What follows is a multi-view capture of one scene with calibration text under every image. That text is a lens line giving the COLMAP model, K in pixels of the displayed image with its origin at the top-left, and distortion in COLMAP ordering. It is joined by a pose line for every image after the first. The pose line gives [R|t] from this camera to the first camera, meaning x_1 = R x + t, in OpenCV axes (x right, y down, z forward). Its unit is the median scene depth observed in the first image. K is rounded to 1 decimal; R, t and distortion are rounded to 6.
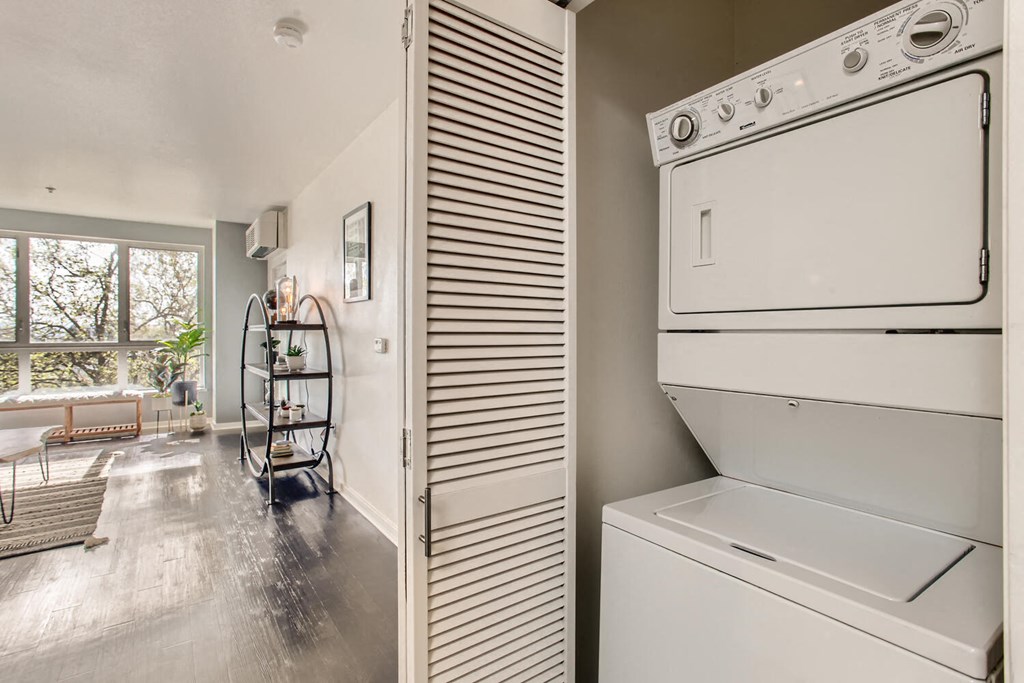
lens RADIAL K [[503.5, 0, 504.4], [0, 503.5, 342.7], [0, 0, 1]] dist [-0.005300, 0.002036]
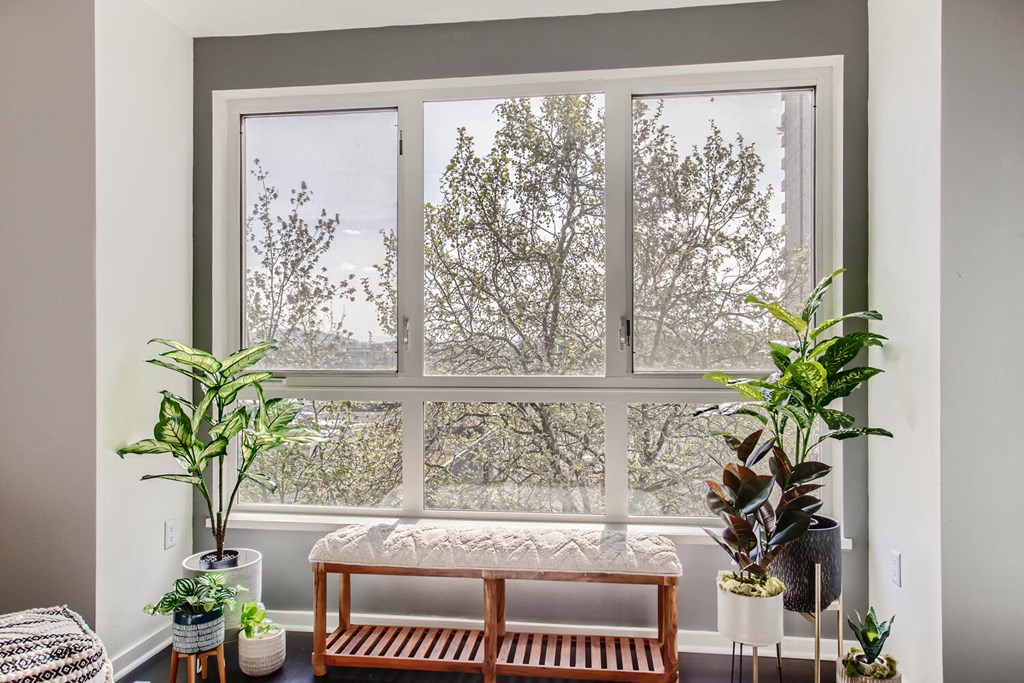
lens RADIAL K [[503.5, 0, 512.0], [0, 503.5, 345.6], [0, 0, 1]] dist [-0.005300, 0.002036]
pose [[0.738005, -0.019220, -0.674522, -0.486284], [0.013454, 0.999815, -0.013769, -0.016659], [0.674661, 0.001087, 0.738127, 0.585456]]
